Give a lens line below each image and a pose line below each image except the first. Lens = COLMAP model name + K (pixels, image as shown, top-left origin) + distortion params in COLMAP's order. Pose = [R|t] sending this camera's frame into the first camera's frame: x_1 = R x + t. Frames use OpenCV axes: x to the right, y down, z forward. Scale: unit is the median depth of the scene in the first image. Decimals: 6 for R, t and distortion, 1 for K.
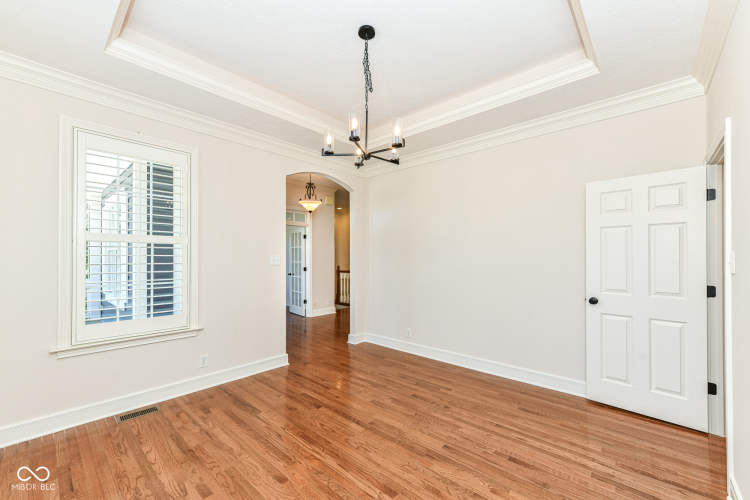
lens RADIAL K [[289.3, 0, 371.4], [0, 289.3, 255.8], [0, 0, 1]] dist [0.001517, 0.000167]
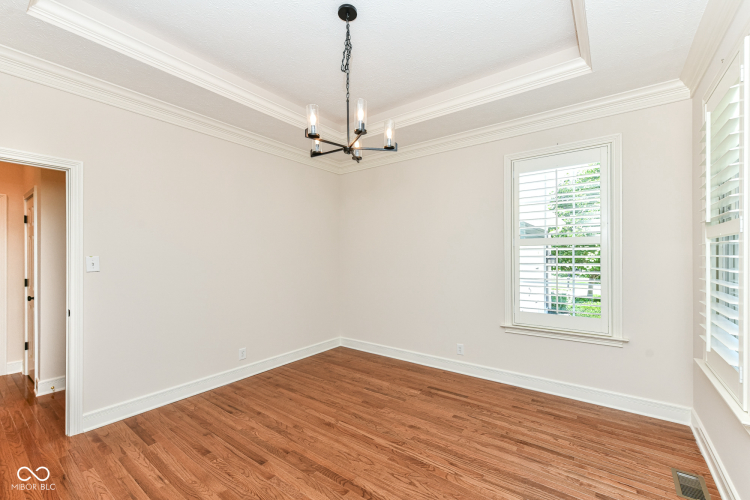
lens RADIAL K [[303.4, 0, 380.9], [0, 303.4, 254.0], [0, 0, 1]] dist [0.000987, -0.000031]
pose [[-0.990103, 0.003492, -0.140300, 0.015144], [0.004754, 0.999951, -0.008656, 0.004815], [0.140263, -0.009237, -0.990071, 1.761035]]
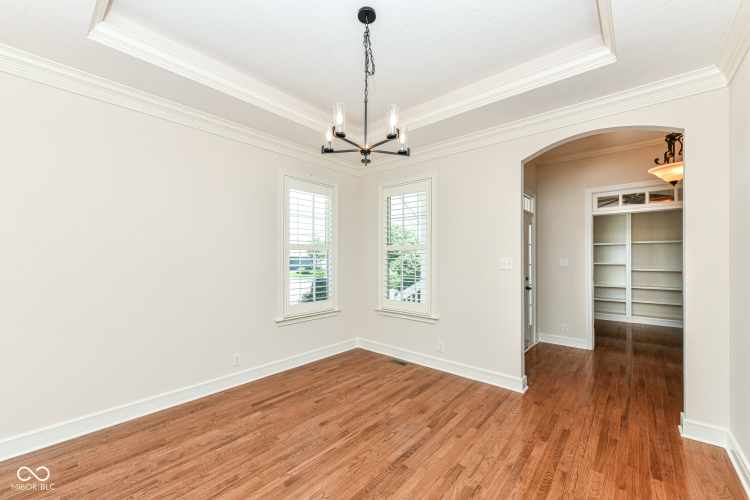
lens RADIAL K [[303.4, 0, 380.9], [0, 303.4, 254.0], [0, 0, 1]] dist [0.000987, -0.000031]
pose [[0.060723, -0.014931, -0.998043, 0.840632], [0.000642, 0.999888, -0.014919, 0.007113], [0.998154, 0.000265, 0.060726, 0.890230]]
